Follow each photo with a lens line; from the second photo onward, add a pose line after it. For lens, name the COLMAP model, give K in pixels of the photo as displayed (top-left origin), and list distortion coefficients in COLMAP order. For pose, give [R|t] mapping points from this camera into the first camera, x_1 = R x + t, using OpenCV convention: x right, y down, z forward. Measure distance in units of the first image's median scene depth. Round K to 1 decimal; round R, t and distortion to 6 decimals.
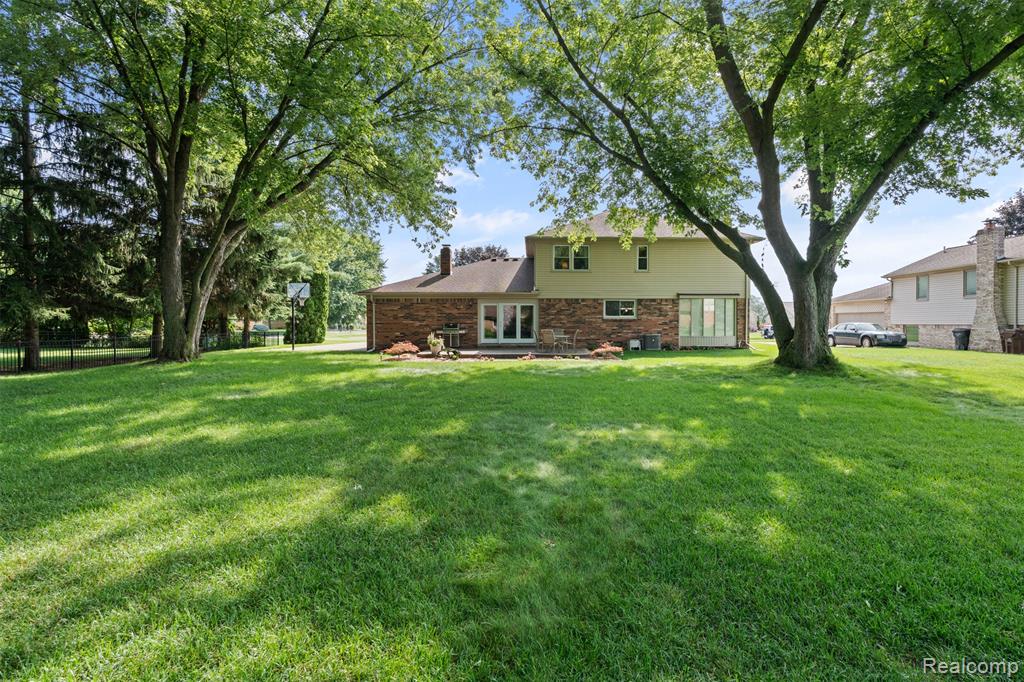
lens RADIAL K [[458.8, 0, 533.5], [0, 458.8, 318.9], [0, 0, 1]] dist [-0.007556, 0.001976]
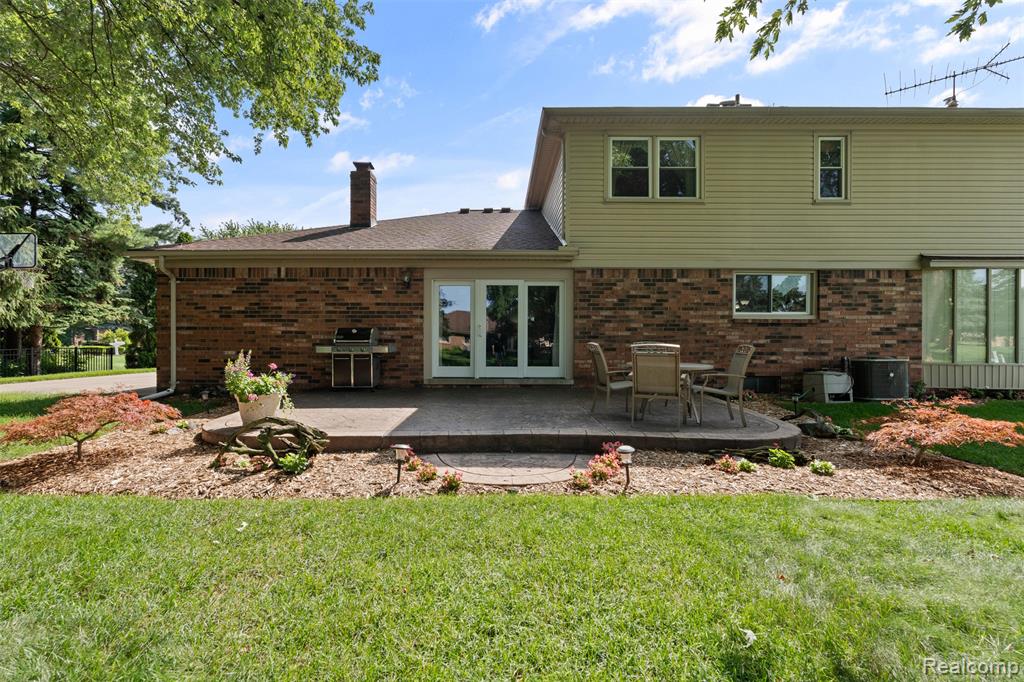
lens RADIAL K [[458.8, 0, 493.2], [0, 458.8, 335.3], [0, 0, 1]] dist [-0.007556, 0.001976]
pose [[0.999303, 0.004024, -0.037119, -0.047173], [-0.004078, 0.999991, -0.001380, 0.016834], [0.037113, 0.001530, 0.999310, 0.630606]]
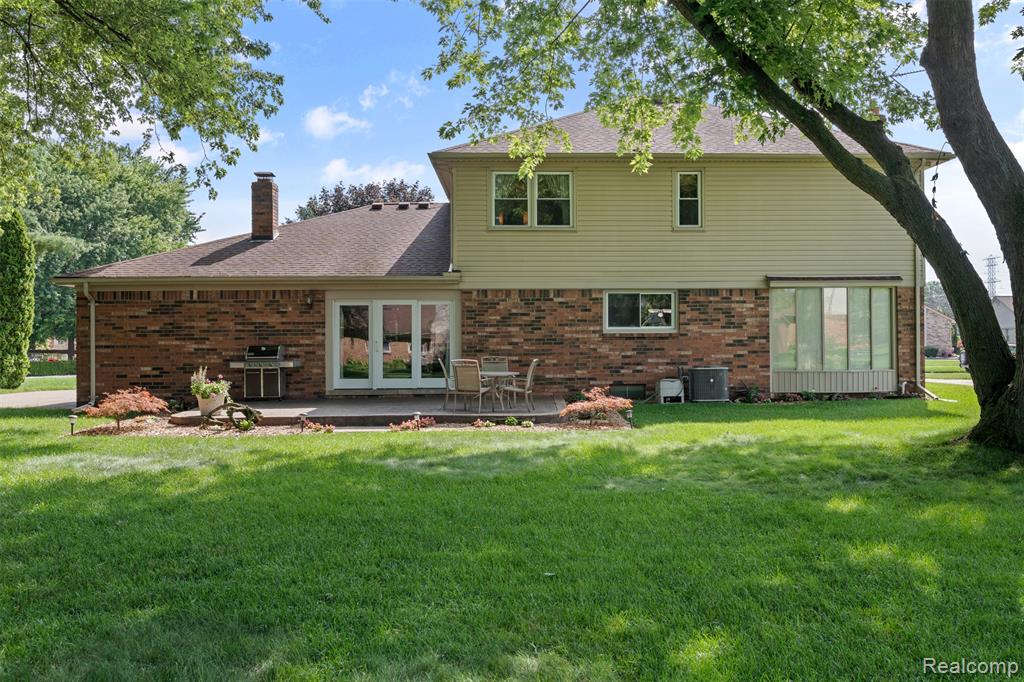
lens RADIAL K [[908.7, 0, 530.3], [0, 908.7, 312.7], [0, 0, 1]] dist [0.005650, -0.002438]
pose [[0.999853, -0.005020, 0.016388, 0.069614], [0.005379, 0.999745, -0.021923, -0.001511], [-0.016273, 0.022008, 0.999625, 0.108288]]
